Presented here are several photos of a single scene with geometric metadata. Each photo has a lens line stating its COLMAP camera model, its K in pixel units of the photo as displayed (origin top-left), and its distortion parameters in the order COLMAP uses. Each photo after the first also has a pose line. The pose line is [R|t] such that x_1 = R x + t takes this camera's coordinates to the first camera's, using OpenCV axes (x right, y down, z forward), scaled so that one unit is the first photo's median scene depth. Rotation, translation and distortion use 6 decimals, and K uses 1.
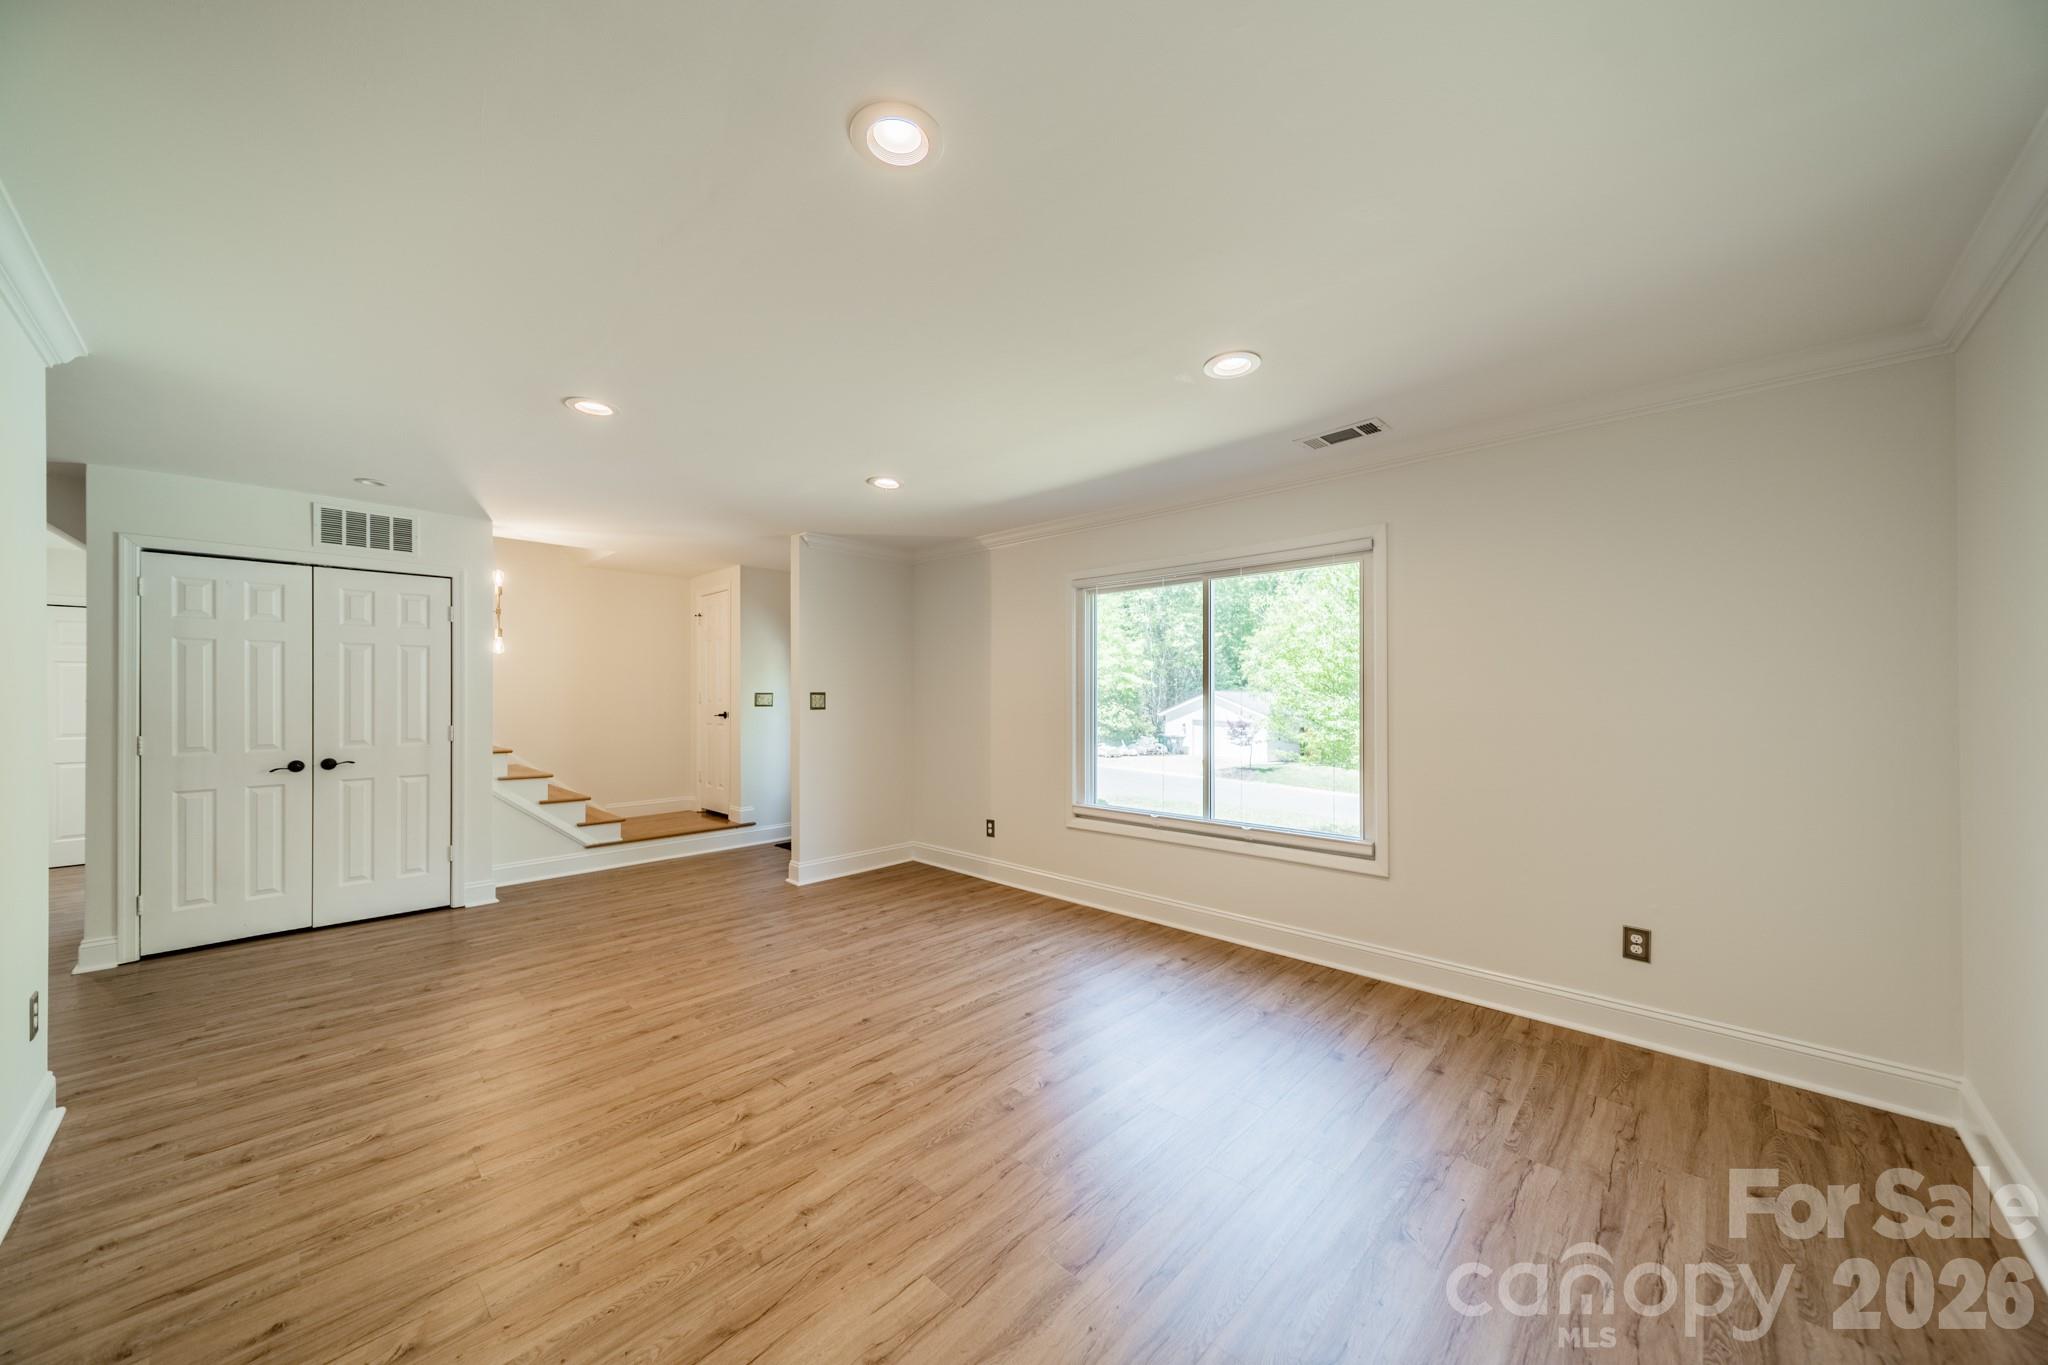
lens RADIAL K [[723.8, 0, 1028.2], [0, 723.8, 683.1], [0, 0, 1]] dist [0.009164, 0.000715]
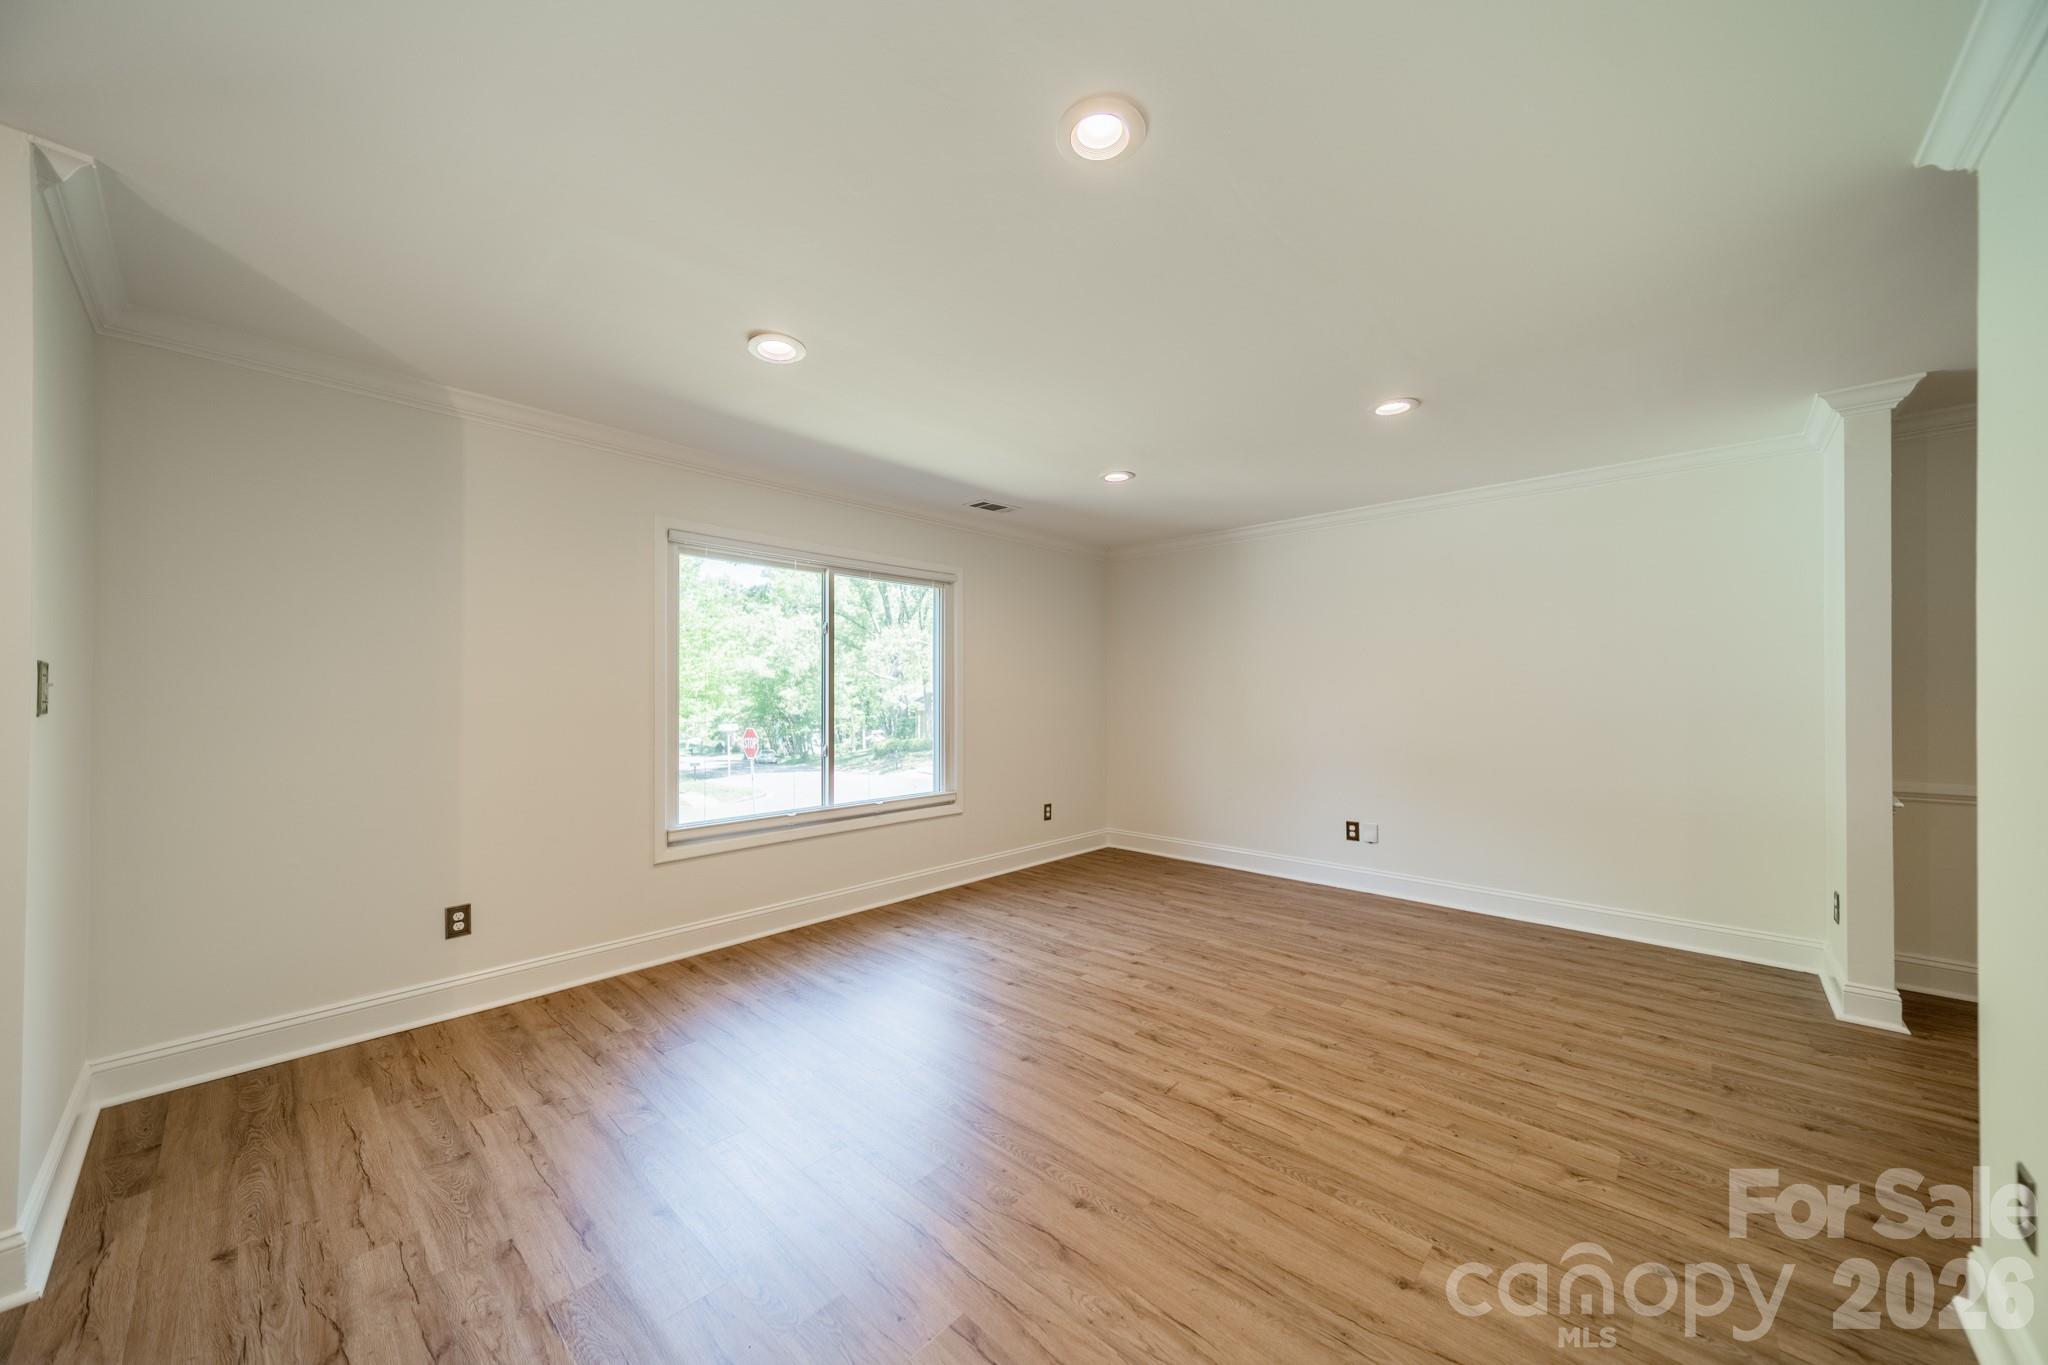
lens RADIAL K [[723.8, 0, 1027.7], [0, 723.8, 691.4], [0, 0, 1]] dist [0.009164, 0.000715]
pose [[-0.012131, 0.004892, 0.999914, -0.907265], [-0.016528, 0.999850, -0.005092, 0.029930], [-0.999790, -0.016588, -0.012048, 0.851272]]
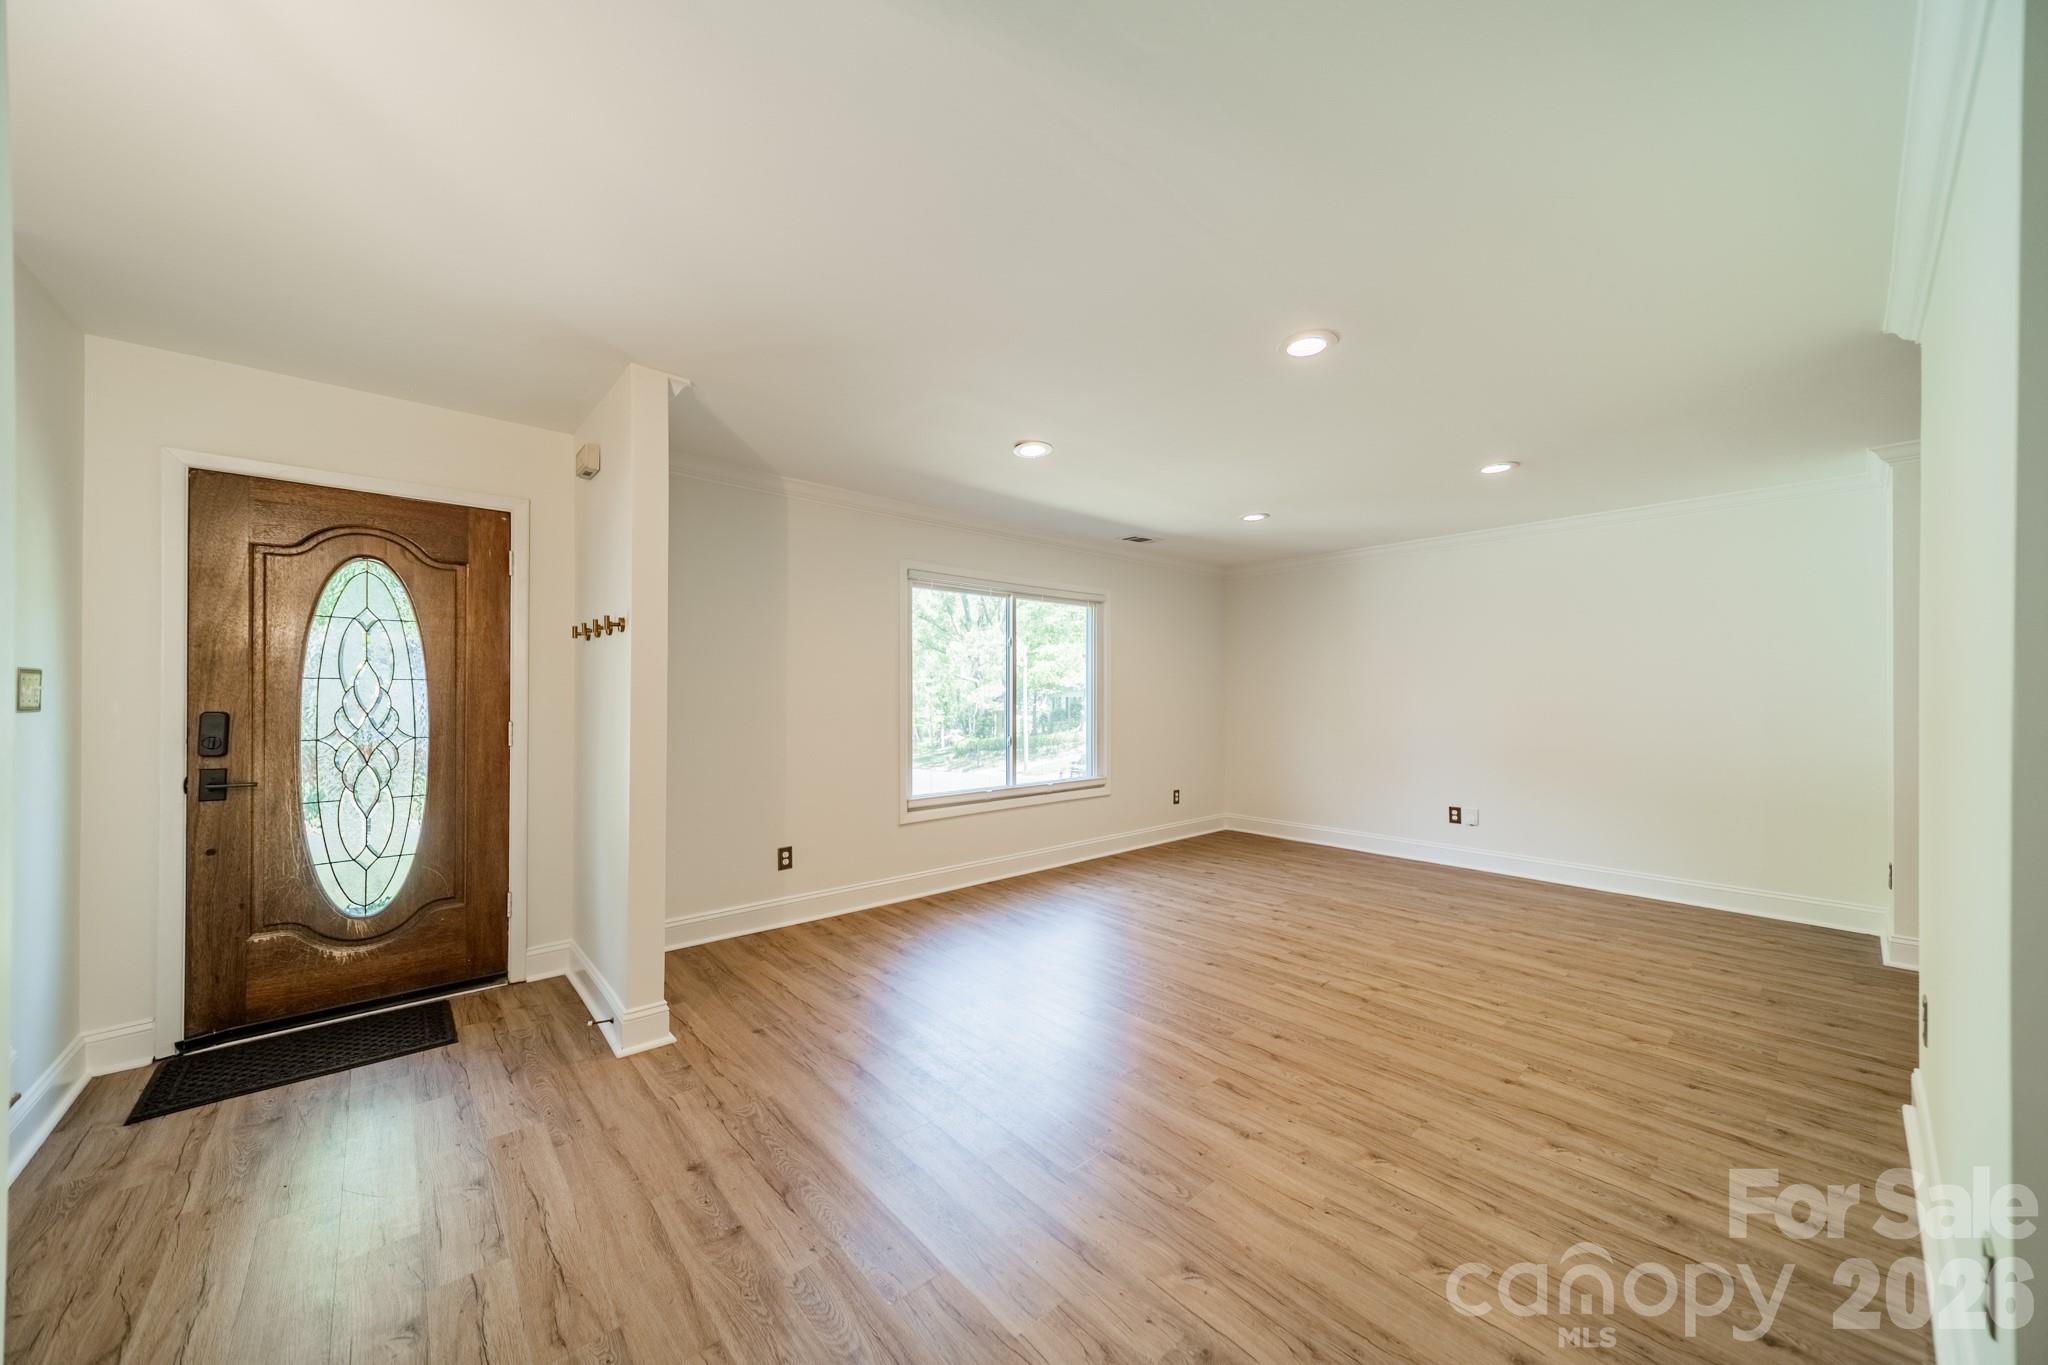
lens RADIAL K [[723.8, 0, 1028.7], [0, 723.8, 692.9], [0, 0, 1]] dist [0.009164, 0.000715]
pose [[0.082726, 0.003551, 0.996566, -1.182060], [-0.017531, 0.999844, -0.002108, 0.031323], [-0.996418, -0.017296, 0.082775, 1.007593]]
